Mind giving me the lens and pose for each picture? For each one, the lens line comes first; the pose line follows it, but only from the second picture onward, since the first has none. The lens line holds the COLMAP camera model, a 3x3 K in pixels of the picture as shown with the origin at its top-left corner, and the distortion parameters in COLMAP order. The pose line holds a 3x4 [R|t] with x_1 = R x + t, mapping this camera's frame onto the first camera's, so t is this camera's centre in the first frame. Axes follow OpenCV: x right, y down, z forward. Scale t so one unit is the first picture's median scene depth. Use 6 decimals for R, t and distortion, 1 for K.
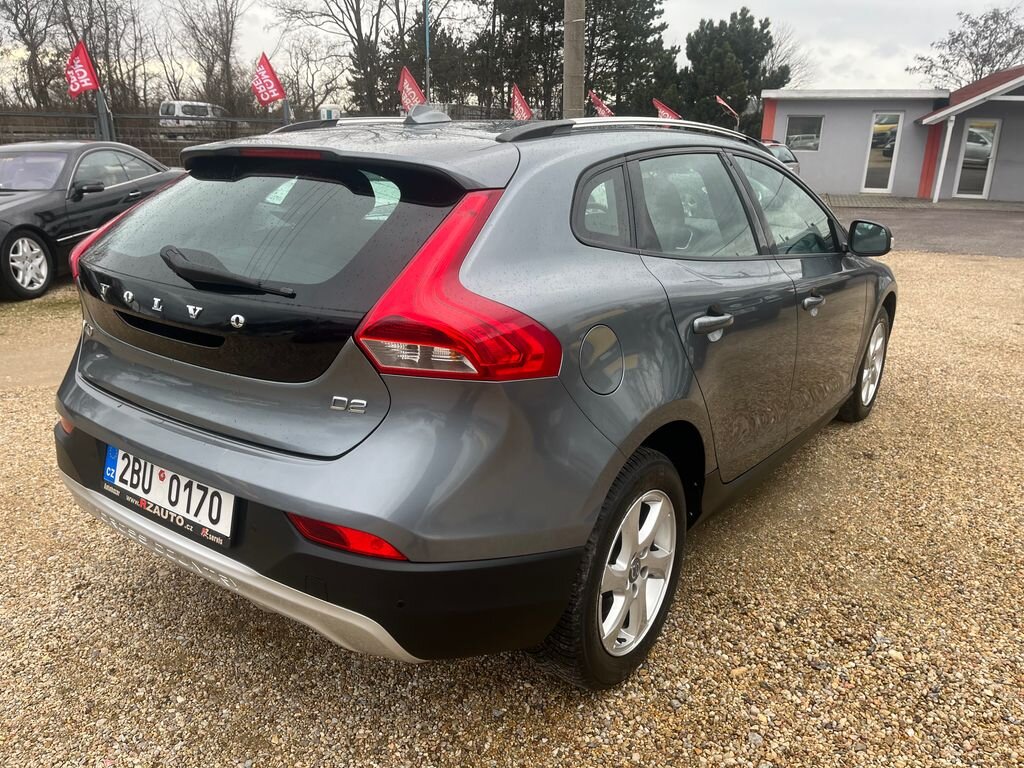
lens RADIAL K [[775.8, 0, 514.6], [0, 775.8, 385.4], [0, 0, 1]] dist [0.066128, -0.091597]
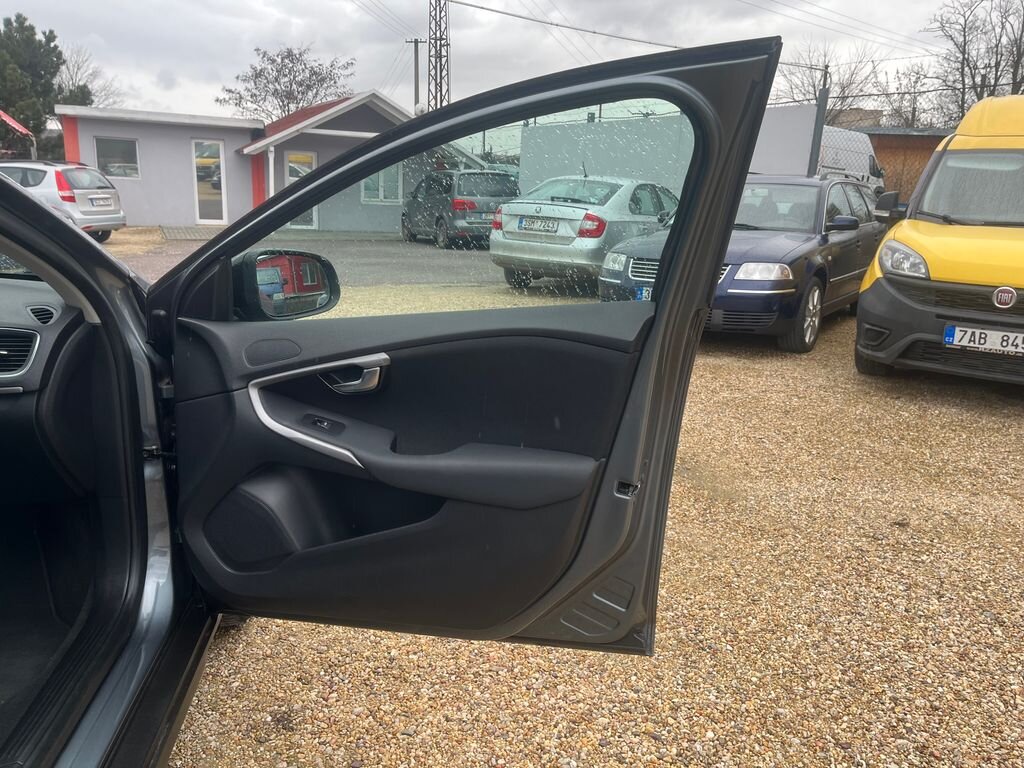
lens RADIAL K [[775.8, 0, 511.9], [0, 775.8, 388.8], [0, 0, 1]] dist [0.066128, -0.091597]
pose [[0.712785, -0.161352, 0.682571, 0.040361], [0.186857, 0.981693, 0.036932, -0.017790], [-0.676034, 0.101219, 0.729886, 0.083691]]
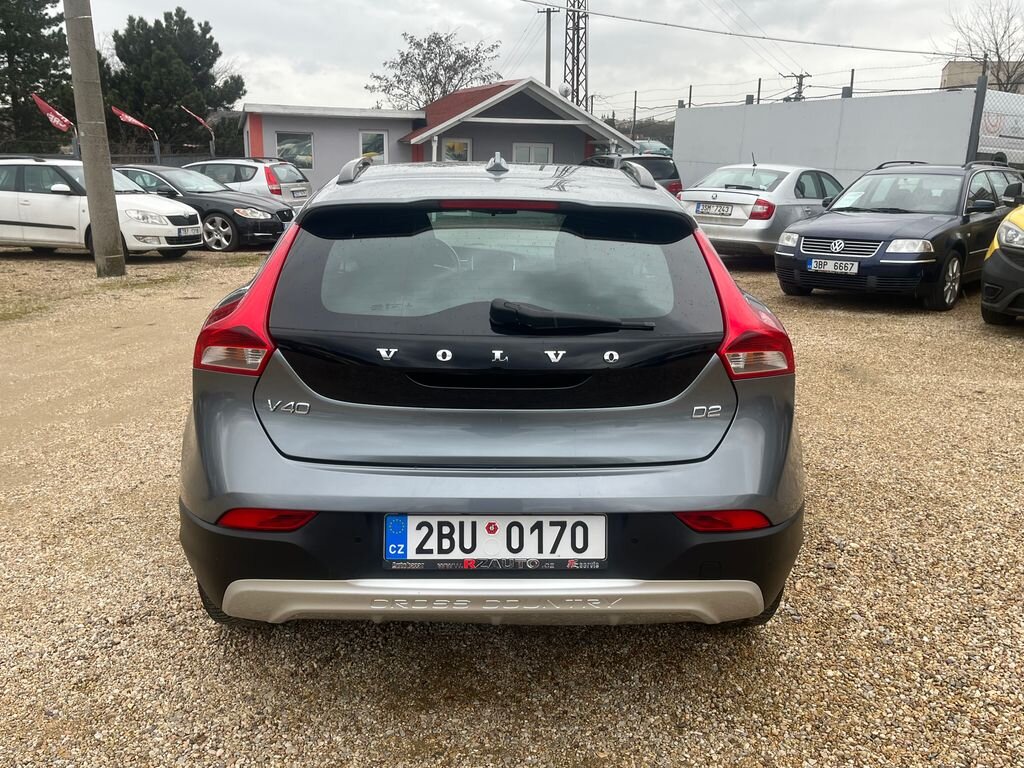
lens RADIAL K [[889.9, 0, 518.4], [0, 889.9, 384.3], [0, 0, 1]] dist [0.044980, -0.034261]
pose [[0.795639, -0.150149, 0.586868, -0.085831], [0.180012, 0.983635, 0.007612, -0.005488], [-0.578407, 0.099587, 0.809647, 0.003496]]
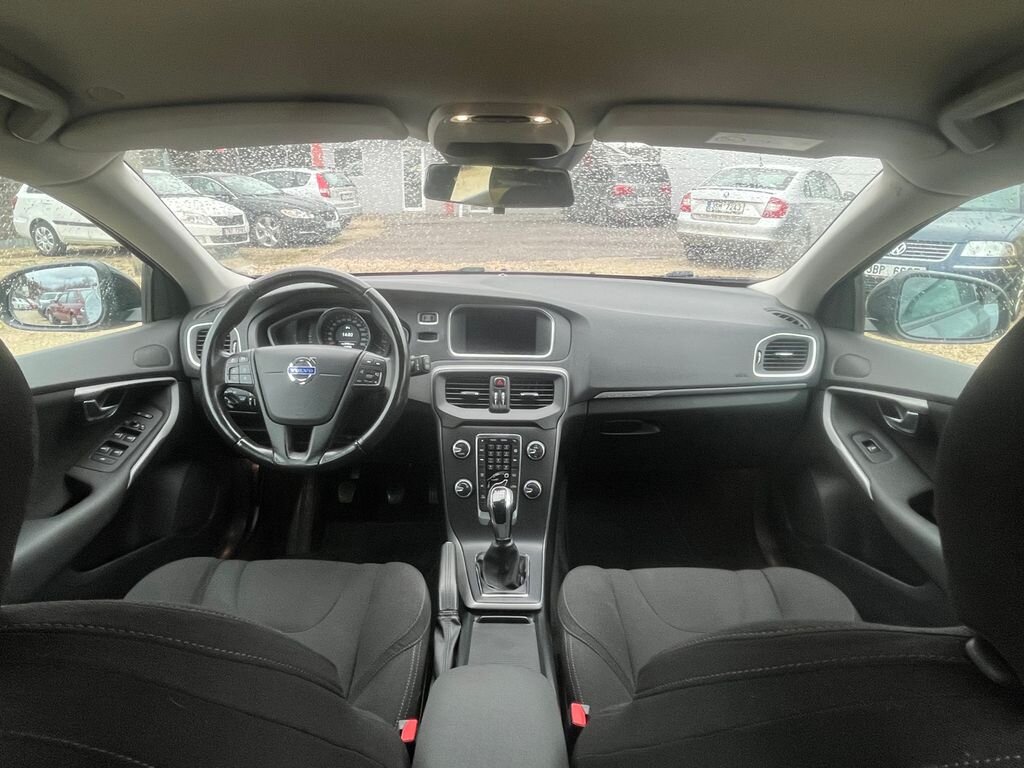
lens RADIAL K [[618.2, 0, 502.3], [0, 618.2, 374.0], [0, 0, 1]] dist [-0.005706, 0.010527]
pose [[0.819459, -0.183126, 0.543095, 0.001985], [0.176472, 0.982164, 0.064903, -0.032118], [-0.545294, 0.042656, 0.837159, 0.121209]]
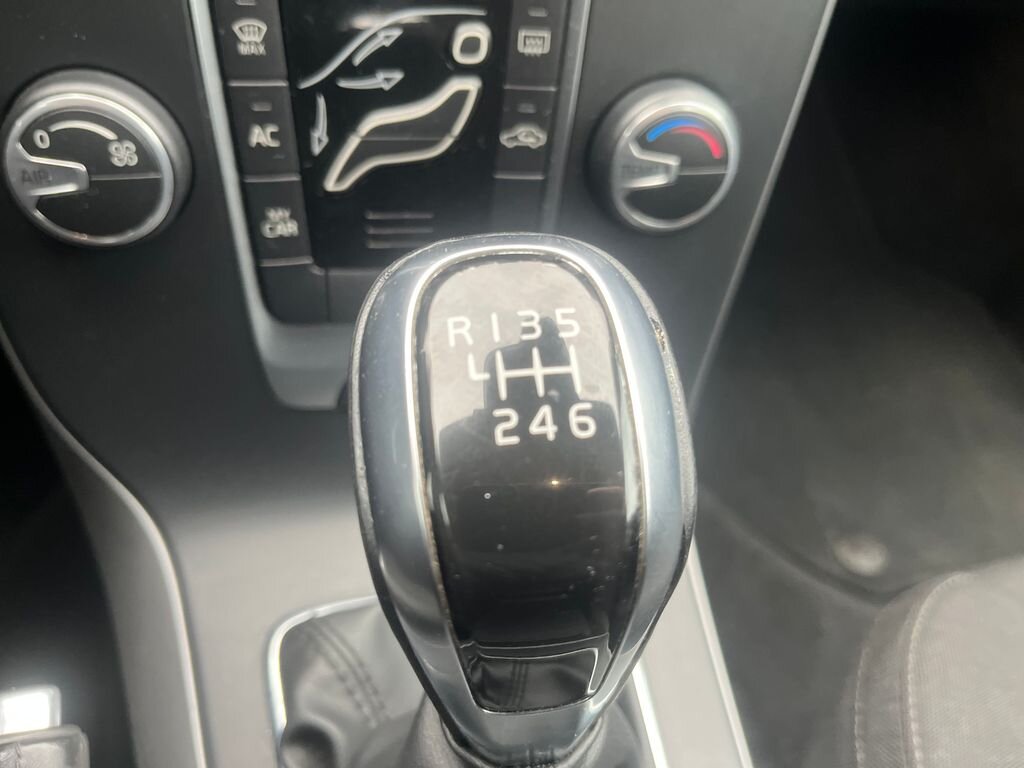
lens RADIAL K [[775.8, 0, 495.6], [0, 775.8, 343.8], [0, 0, 1]] dist [0.066128, -0.091597]
pose [[0.695070, -0.504719, 0.511993, 0.025541], [0.110942, 0.778916, 0.617237, -0.021930], [-0.710331, -0.372222, 0.597395, 0.162275]]
